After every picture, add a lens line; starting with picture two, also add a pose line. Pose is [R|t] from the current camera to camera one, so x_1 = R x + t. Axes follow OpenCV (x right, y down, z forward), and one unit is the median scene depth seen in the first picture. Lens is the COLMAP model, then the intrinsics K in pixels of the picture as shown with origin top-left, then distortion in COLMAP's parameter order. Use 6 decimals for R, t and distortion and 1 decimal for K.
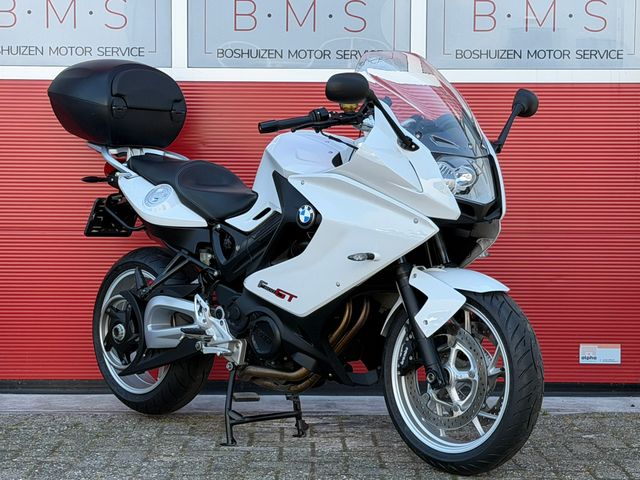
lens RADIAL K [[1555.1, 0, 322.5], [0, 1555.1, 246.8], [0, 0, 1]] dist [0.129400, 0.000000]
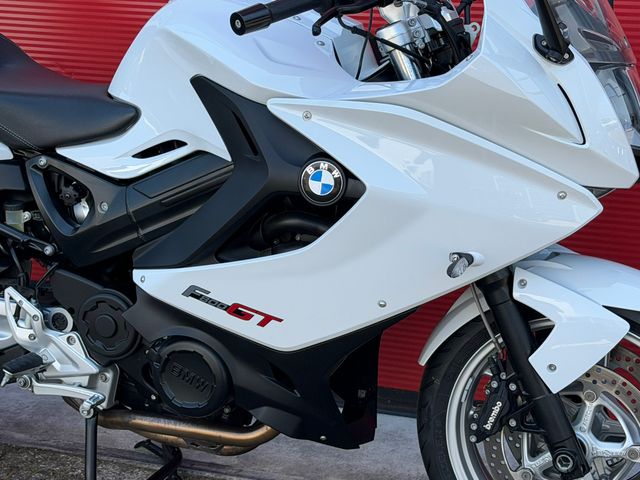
lens RADIAL K [[1386.6, 0, 320.7], [0, 1386.6, 238.5], [0, 0, 1]] dist [0.153239, 0.000000]
pose [[0.896581, -0.104545, 0.430364, -0.195152], [0.007092, 0.975004, 0.222074, -0.095679], [-0.442824, -0.196055, 0.874911, 0.539237]]
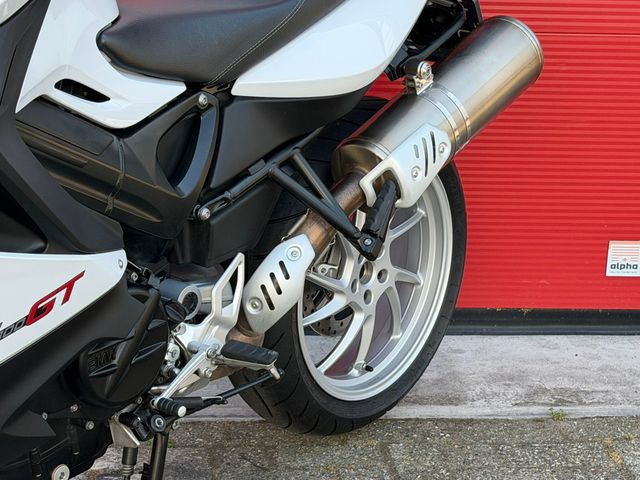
lens RADIAL K [[1555.1, 0, 320.3], [0, 1555.1, 262.2], [0, 0, 1]] dist [0.129400, 0.000000]
pose [[0.994813, 0.001624, 0.101713, 0.014910], [-0.028545, 0.964158, 0.263790, -0.083800], [-0.097639, -0.265325, 0.959203, 0.604750]]
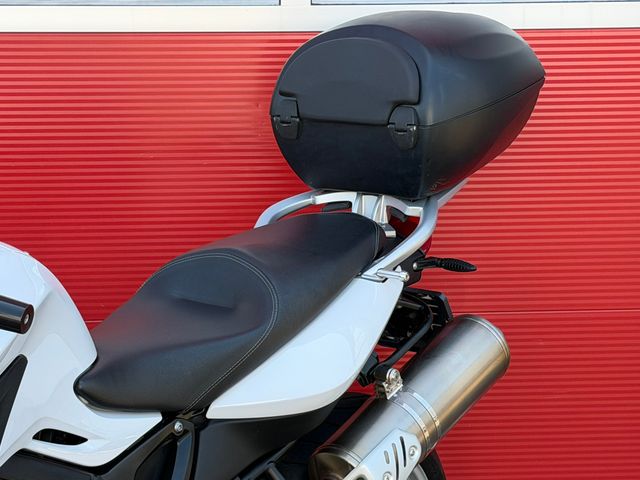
lens RADIAL K [[1555.1, 0, 320.7], [0, 1555.1, 242.9], [0, 0, 1]] dist [0.129400, 0.000000]
pose [[0.996964, -0.025565, 0.073554, 0.035861], [0.015393, 0.990633, 0.135679, -0.128570], [-0.076333, -0.134135, 0.988019, 0.581273]]
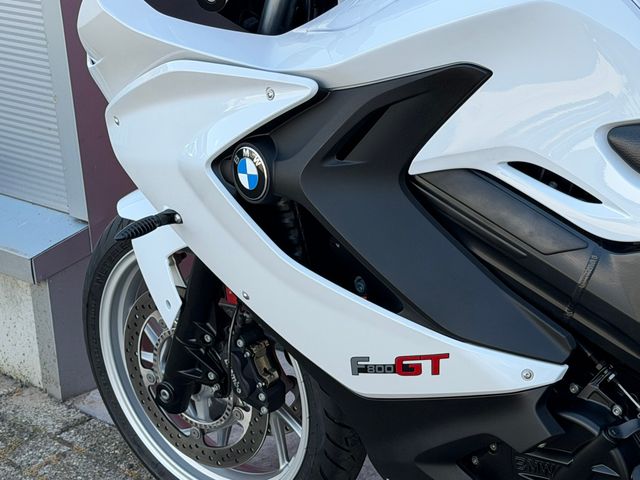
lens RADIAL K [[1555.1, 0, 322.3], [0, 1555.1, 239.7], [0, 0, 1]] dist [0.129400, 0.000000]
pose [[0.073892, 0.334222, -0.939593, 0.326085], [0.041162, 0.940344, 0.337726, -0.129003], [0.996416, -0.063631, 0.055727, 0.924362]]
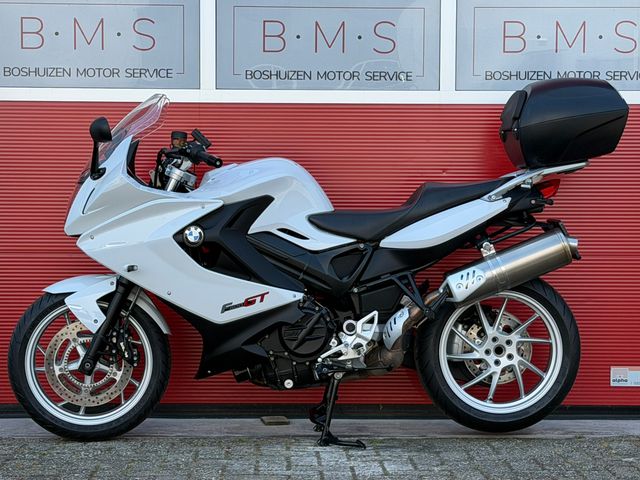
lens RADIAL K [[1555.1, 0, 316.1], [0, 1555.1, 241.0], [0, 0, 1]] dist [0.129400, 0.000000]
pose [[0.741300, 0.020474, -0.670862, 0.734663], [-0.016346, 0.999789, 0.012451, -0.029028], [0.670975, 0.001736, 0.741478, 0.203672]]
